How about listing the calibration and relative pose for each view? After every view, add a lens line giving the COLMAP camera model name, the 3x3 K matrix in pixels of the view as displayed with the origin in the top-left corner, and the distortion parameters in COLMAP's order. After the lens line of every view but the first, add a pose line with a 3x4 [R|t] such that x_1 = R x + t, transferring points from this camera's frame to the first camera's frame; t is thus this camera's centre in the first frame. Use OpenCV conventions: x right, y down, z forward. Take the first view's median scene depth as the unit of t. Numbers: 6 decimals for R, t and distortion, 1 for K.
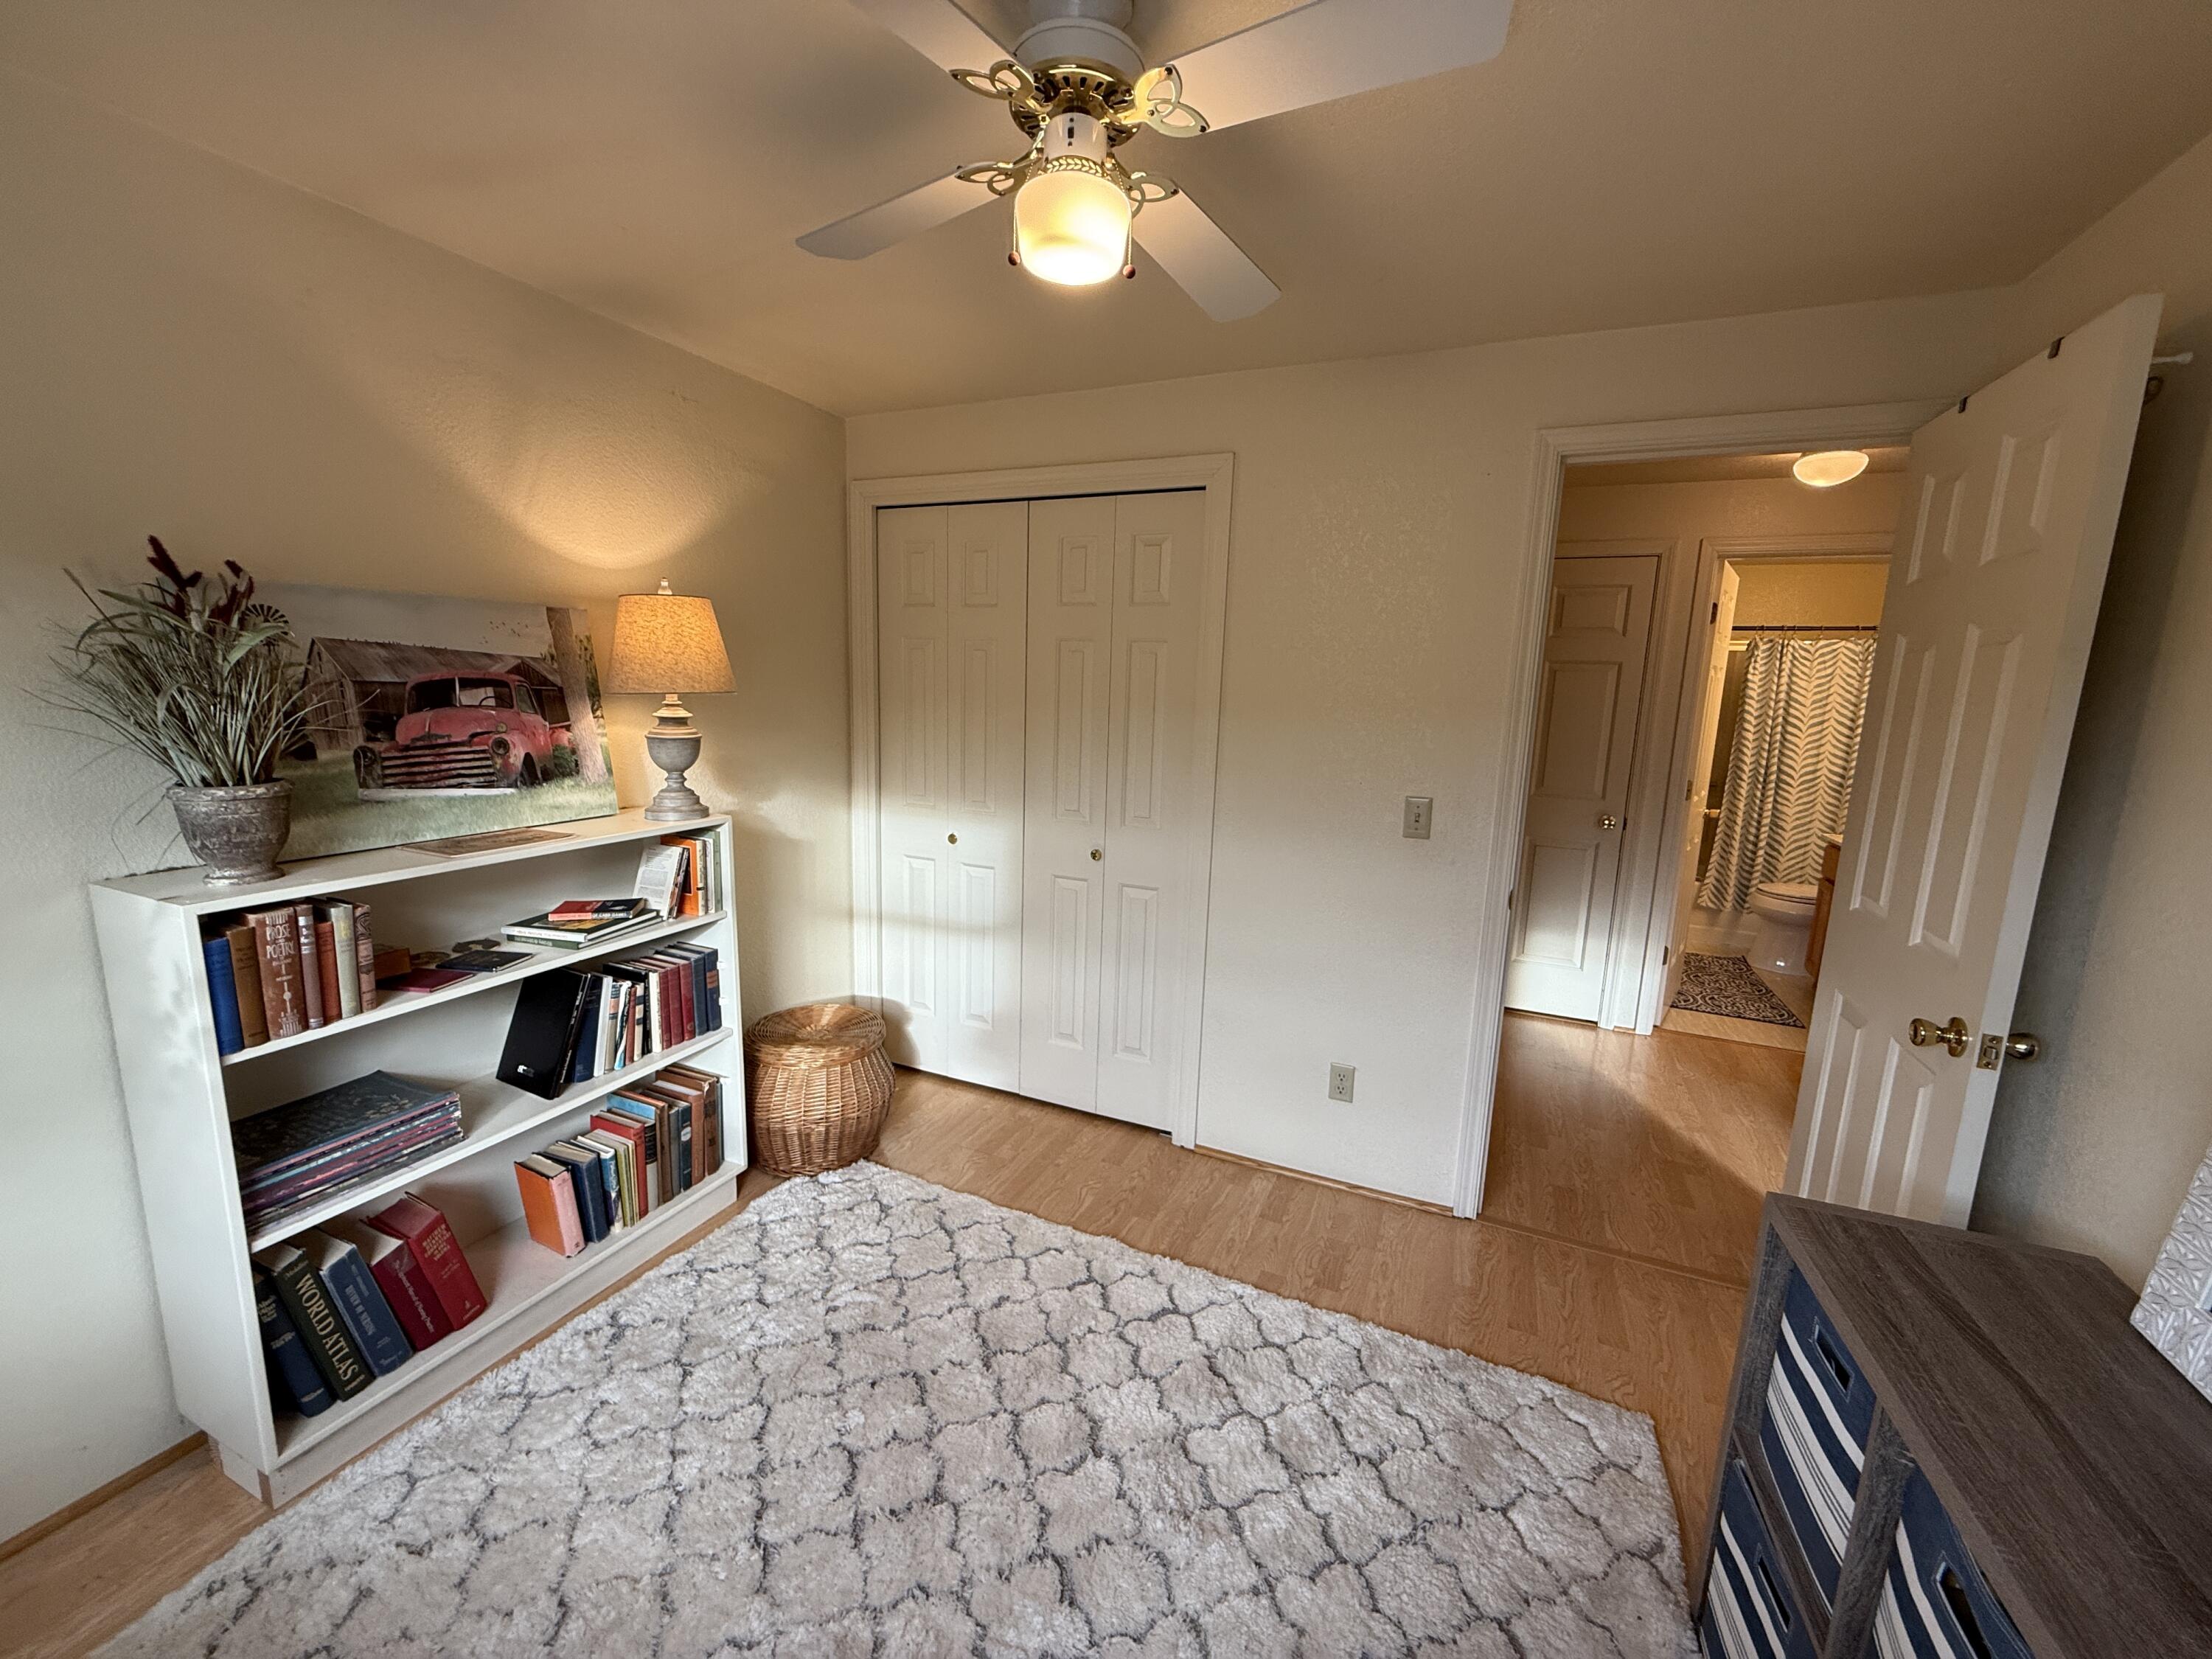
lens RADIAL K [[874.3, 0, 1093.7], [0, 874.3, 827.6], [0, 0, 1]] dist [-0.000366, -0.000040]
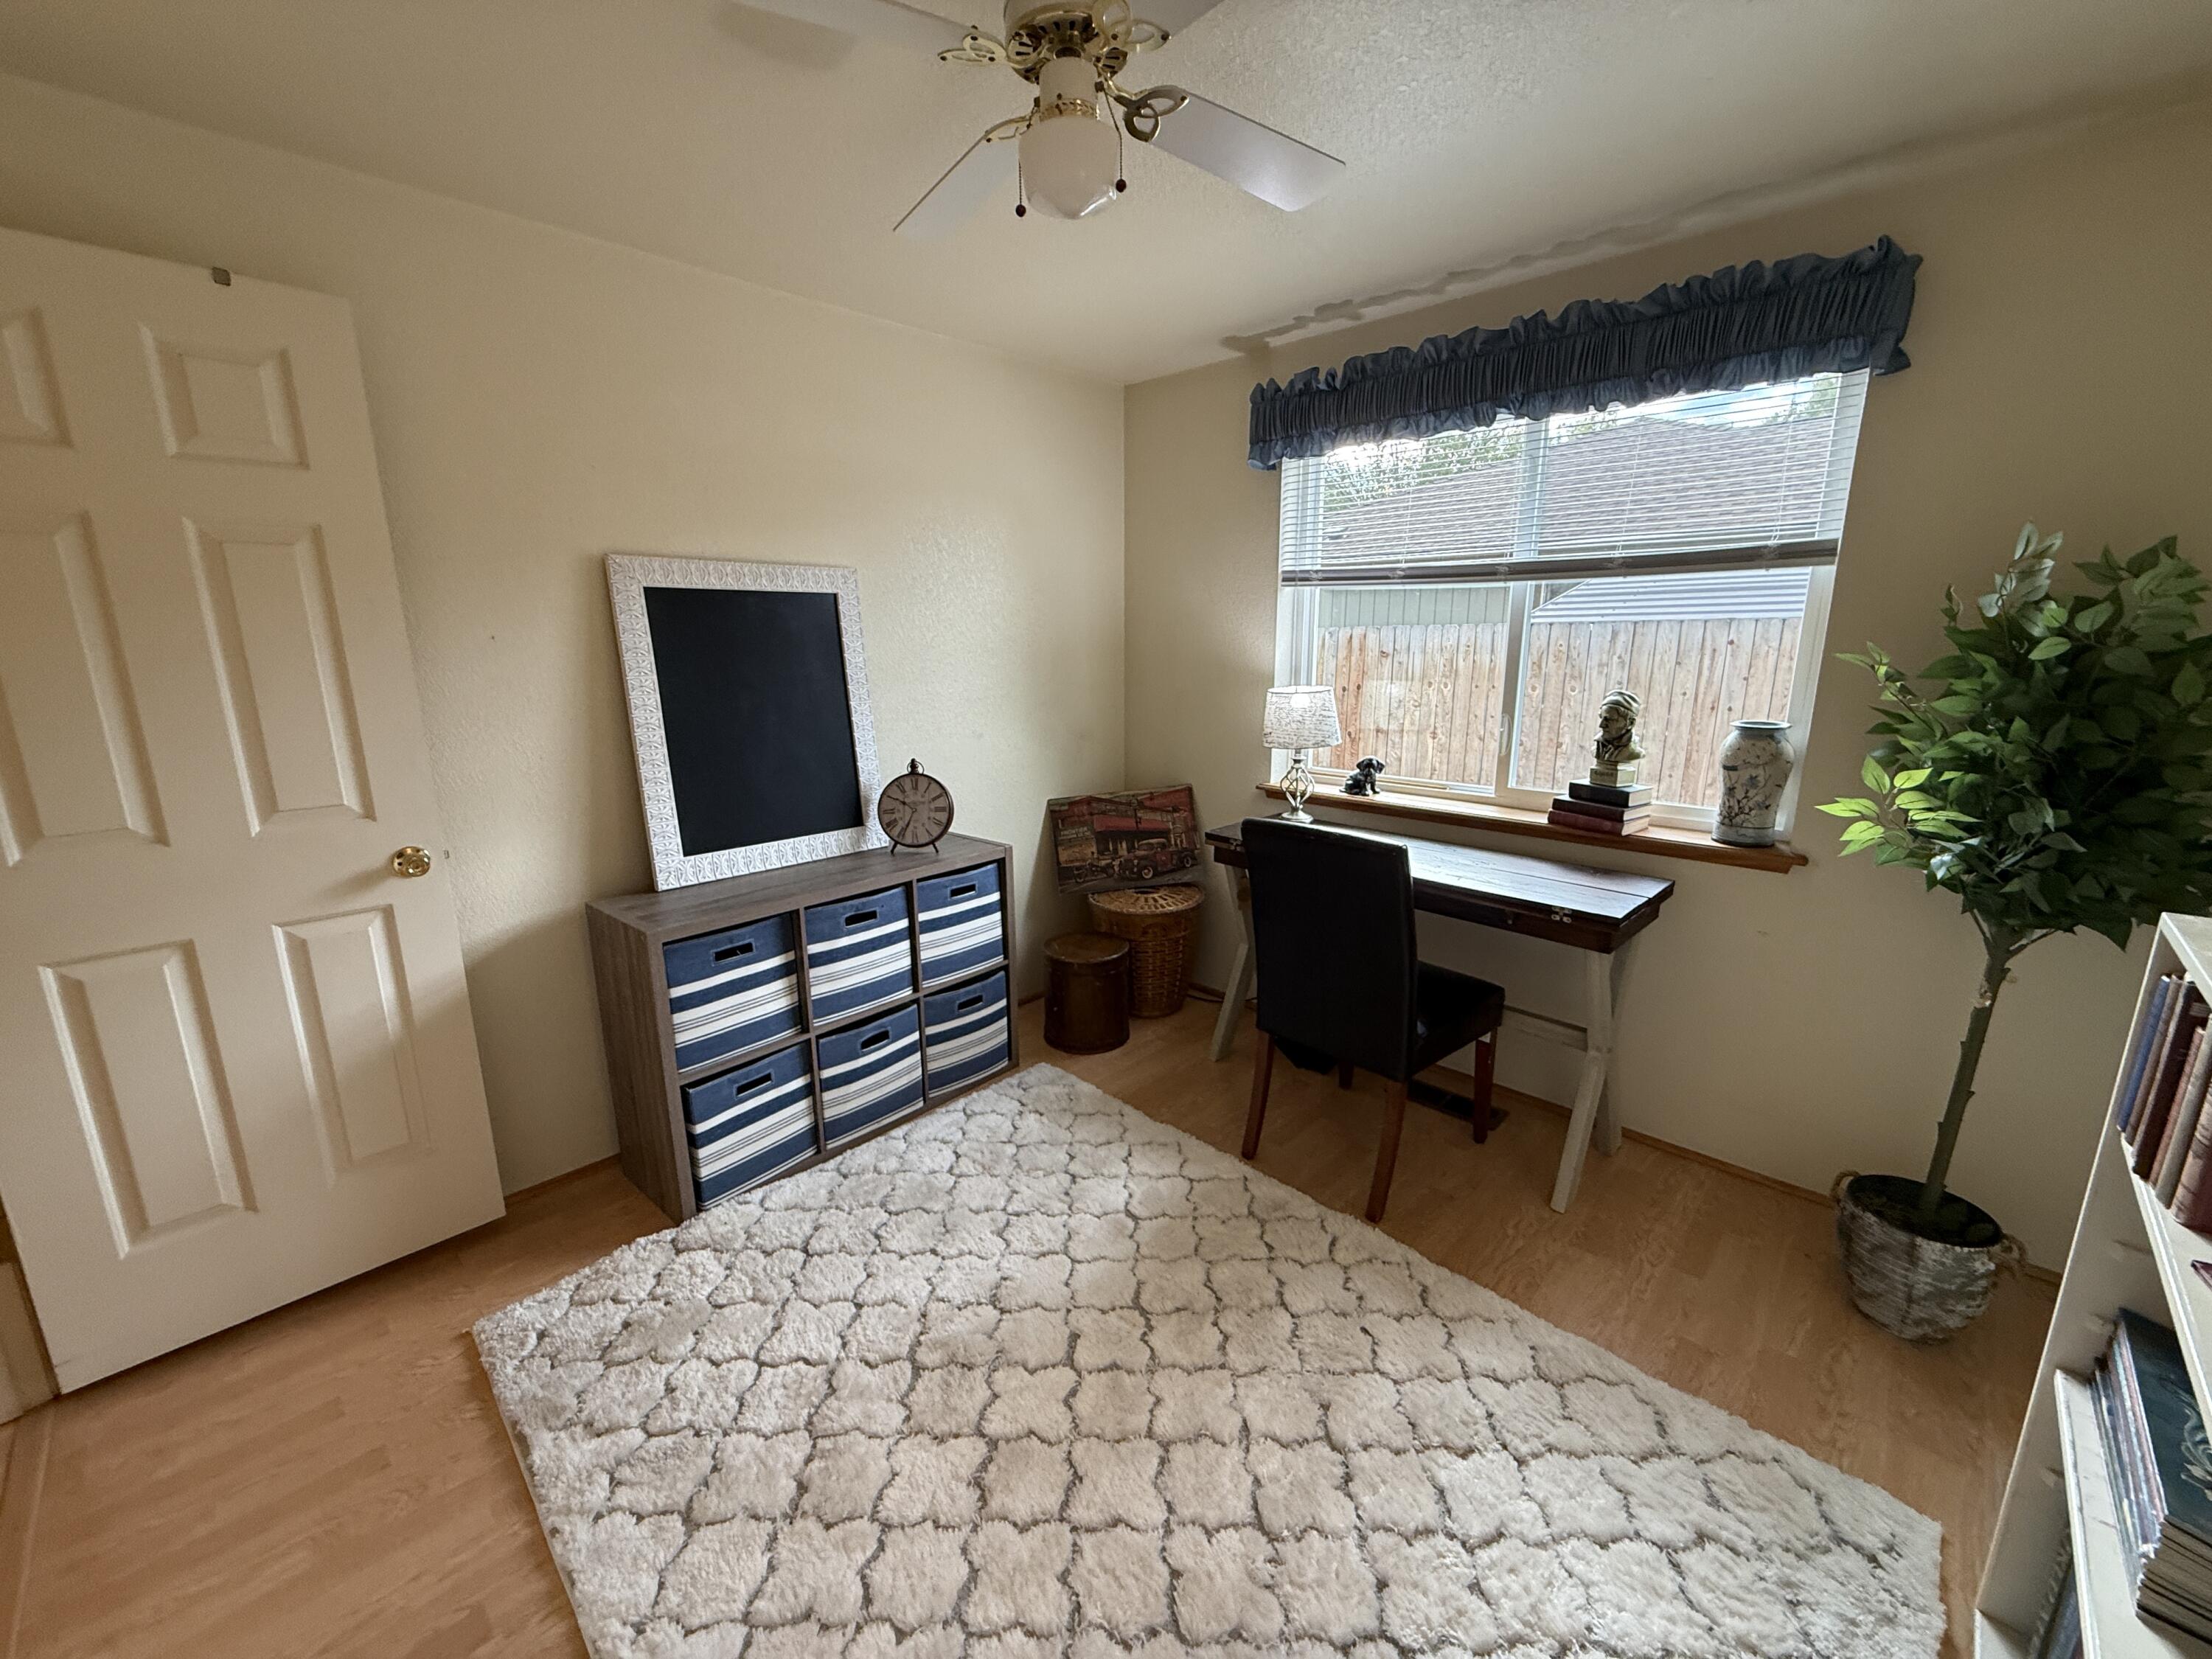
lens RADIAL K [[874.3, 0, 1093.7], [0, 874.3, 827.6], [0, 0, 1]] dist [-0.000366, -0.000040]
pose [[-0.941051, -0.096278, 0.324273, -0.317176], [0.032642, 0.928319, 0.370348, -0.212623], [-0.336685, 0.359101, -0.870453, 1.466406]]
